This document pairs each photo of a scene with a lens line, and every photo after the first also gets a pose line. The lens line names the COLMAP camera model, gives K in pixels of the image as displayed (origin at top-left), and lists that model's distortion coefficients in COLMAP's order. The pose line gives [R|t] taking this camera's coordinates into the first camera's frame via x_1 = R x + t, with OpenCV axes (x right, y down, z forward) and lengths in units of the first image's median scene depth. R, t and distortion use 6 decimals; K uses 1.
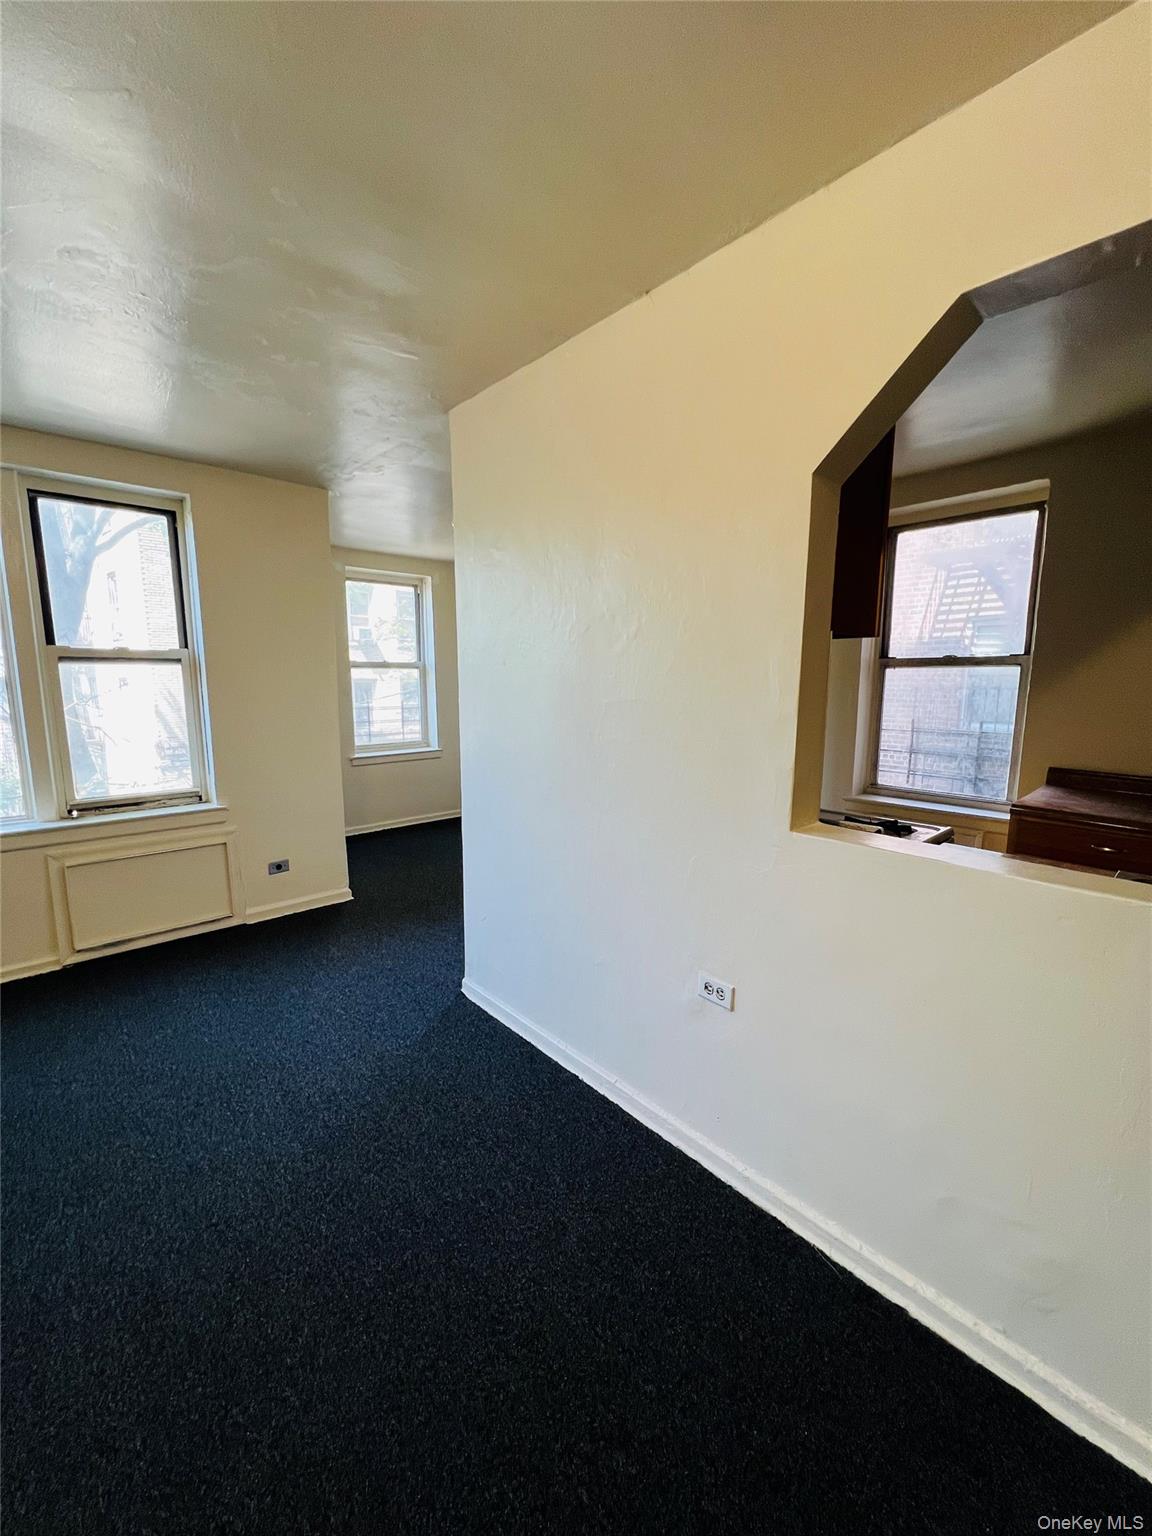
lens RADIAL K [[615.6, 0, 574.2], [0, 615.6, 769.6], [0, 0, 1]] dist [0.000054, -0.000083]
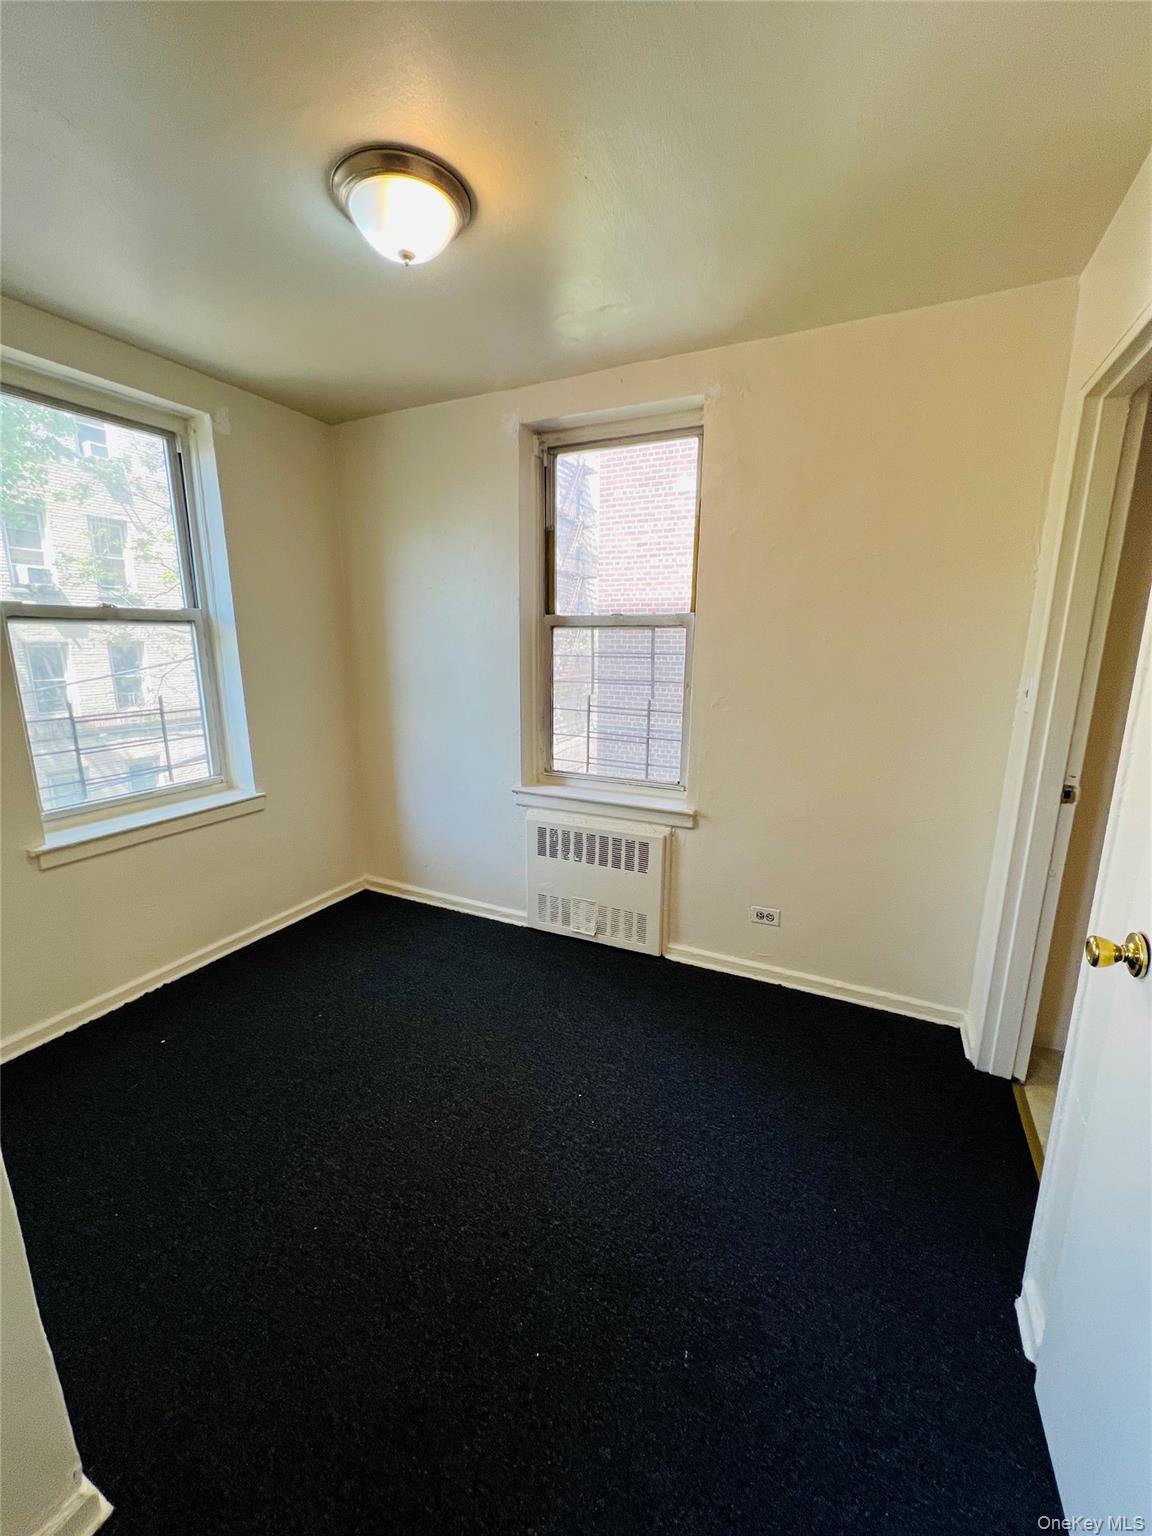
lens RADIAL K [[611.5, 0, 577.4], [0, 611.5, 769.6], [0, 0, 1]] dist [-0.001623, -0.000057]
pose [[0.928177, -0.080658, 0.363293, -0.167689], [0.057330, 0.995567, 0.074561, -0.077703], [-0.367696, -0.048378, 0.928687, 0.484520]]
